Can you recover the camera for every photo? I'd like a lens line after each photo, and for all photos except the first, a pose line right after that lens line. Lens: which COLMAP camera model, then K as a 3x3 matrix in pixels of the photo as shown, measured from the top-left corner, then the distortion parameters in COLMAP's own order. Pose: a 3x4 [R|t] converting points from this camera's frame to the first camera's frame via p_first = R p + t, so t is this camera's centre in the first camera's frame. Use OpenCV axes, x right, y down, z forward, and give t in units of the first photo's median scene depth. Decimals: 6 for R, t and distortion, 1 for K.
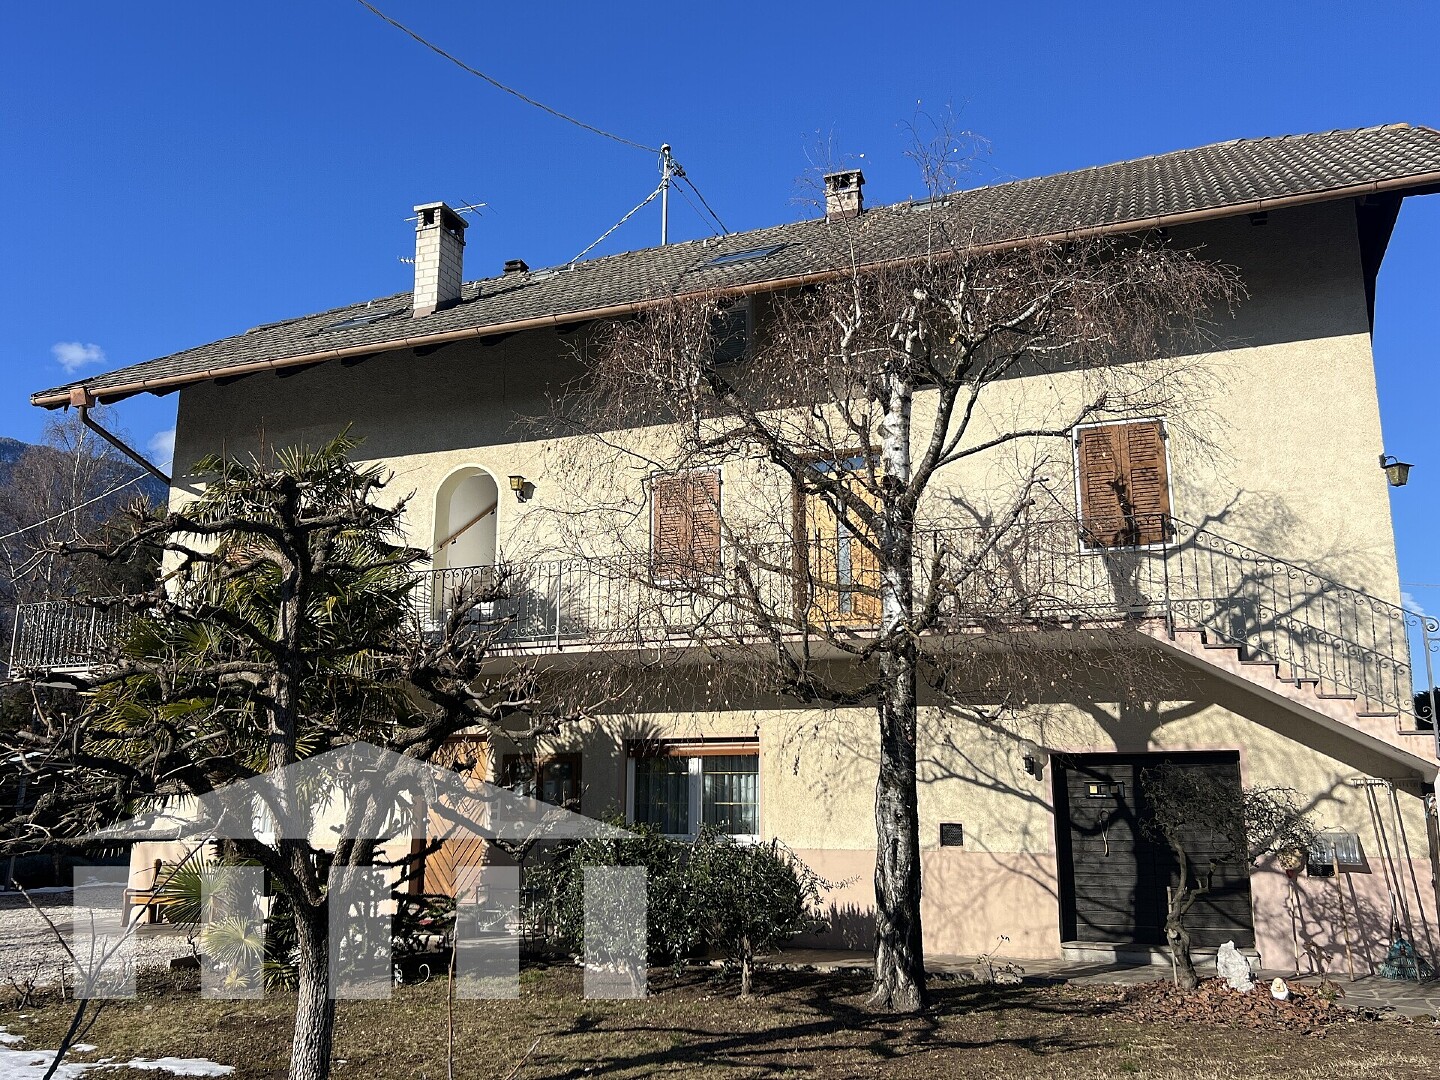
lens RADIAL K [[1241.8, 0, 709.6], [0, 1241.8, 550.3], [0, 0, 1]] dist [0.042187, -0.012540]
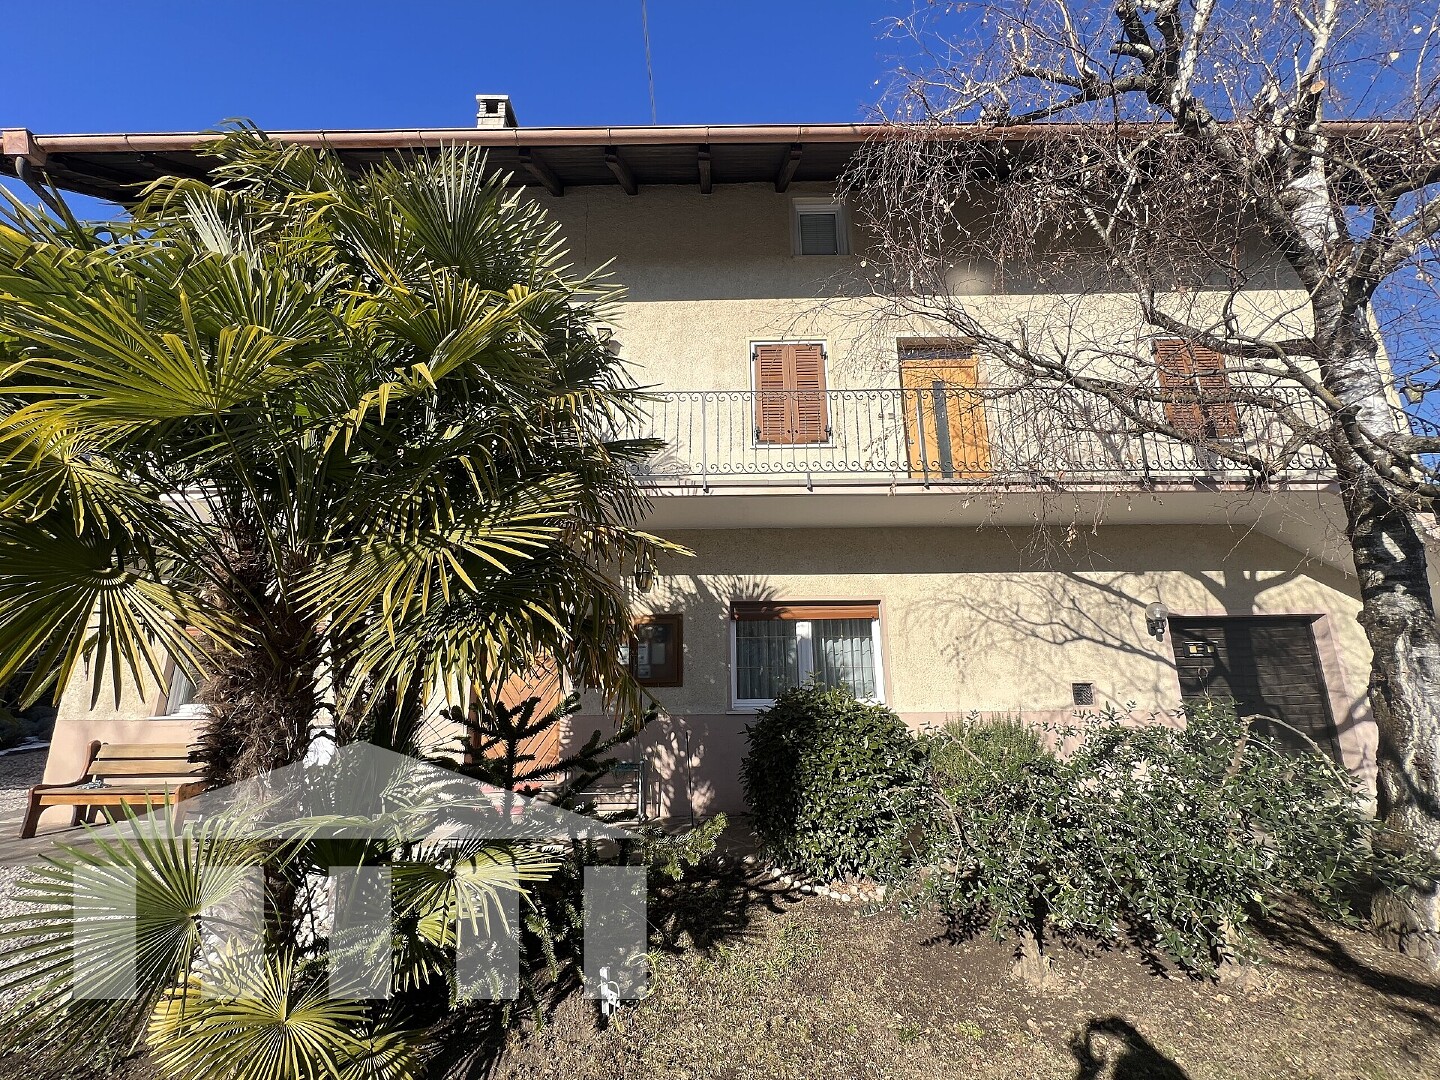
lens RADIAL K [[581.2, 0, 715.3], [0, 581.2, 535.4], [0, 0, 1]] dist [-0.004347, 0.001032]
pose [[0.930454, 0.070249, 0.359612, -0.285748], [-0.063646, 0.997516, -0.030185, 0.135247], [-0.360839, 0.005198, 0.932613, 0.684321]]
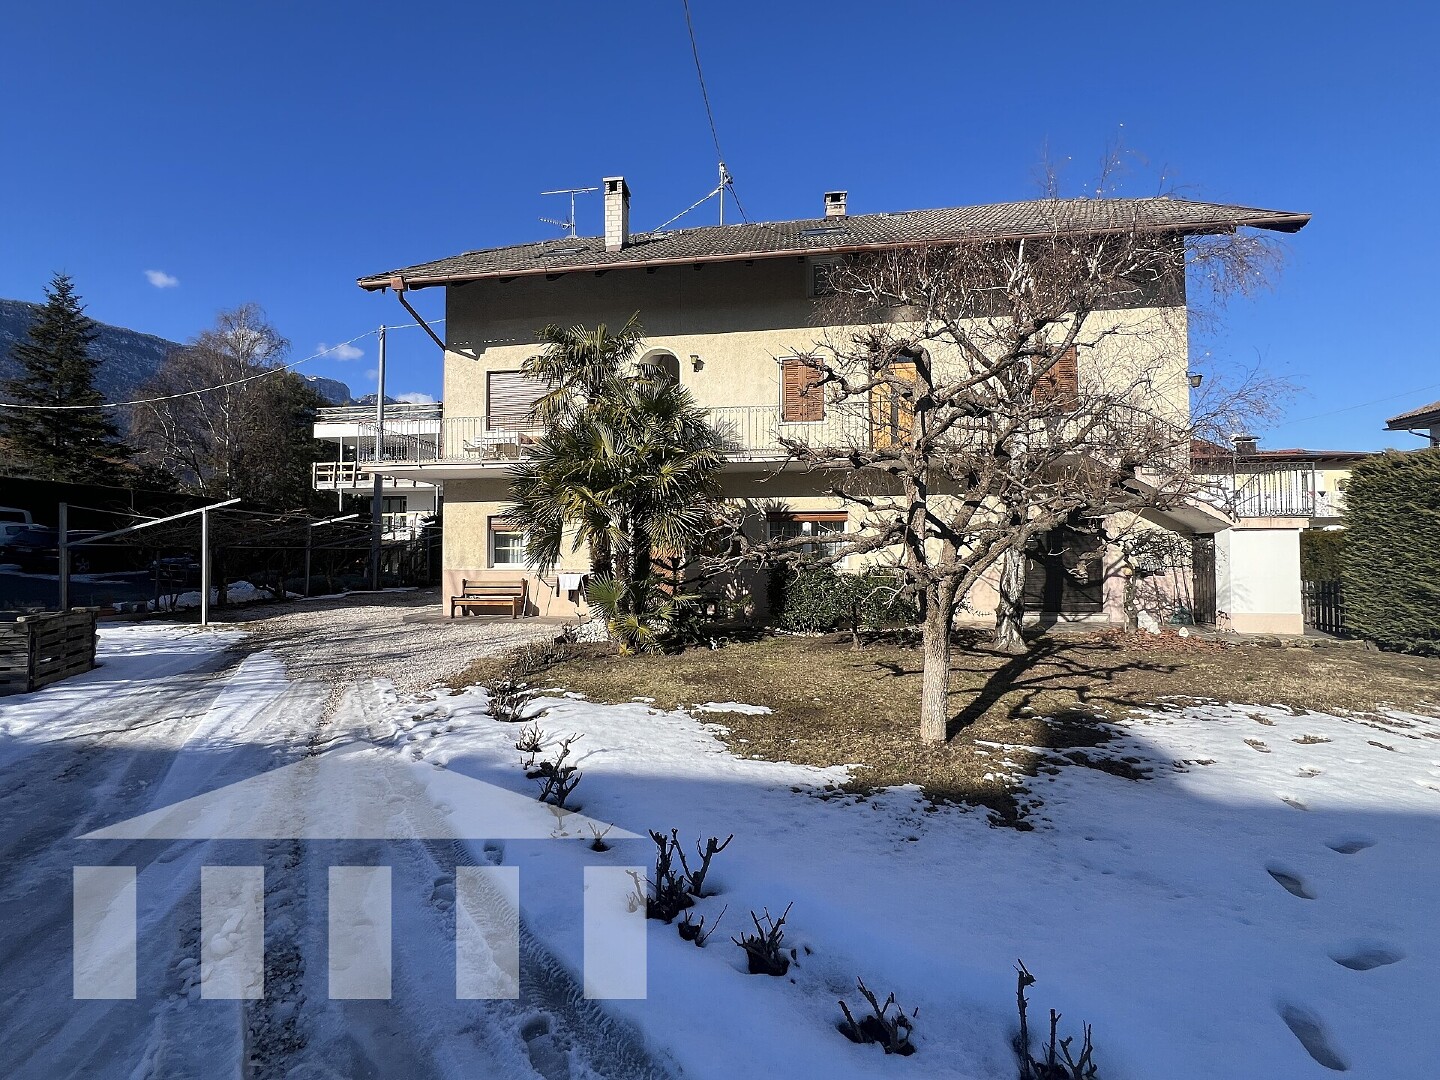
lens RADIAL K [[613.8, 0, 708.9], [0, 613.8, 540.9], [0, 0, 1]] dist [-0.003067, -0.000270]
pose [[0.970541, -0.002480, 0.240925, -0.422272], [-0.043816, 0.981456, 0.186610, 0.037613], [-0.236920, -0.191669, 0.952435, 0.197594]]
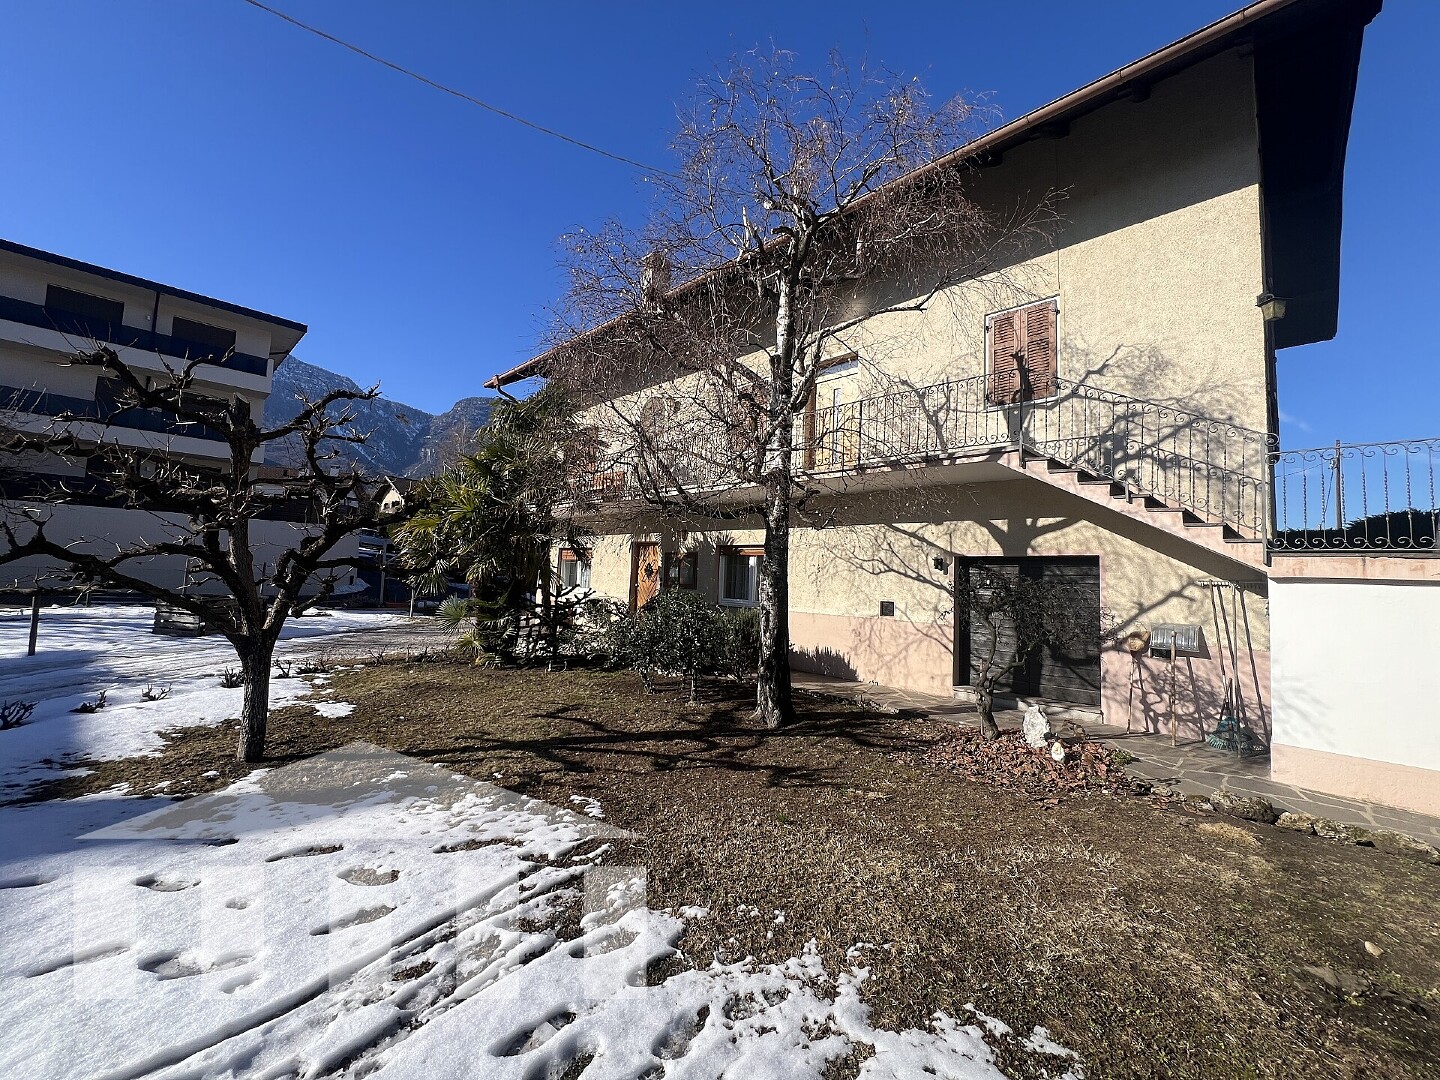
lens RADIAL K [[575.8, 0, 710.3], [0, 575.8, 532.5], [0, 0, 1]] dist [0.002516, -0.000089]
pose [[0.917082, 0.001962, -0.398693, 0.283270], [0.046158, 0.992741, 0.111058, 0.052010], [0.396017, -0.120253, 0.910335, 0.306537]]
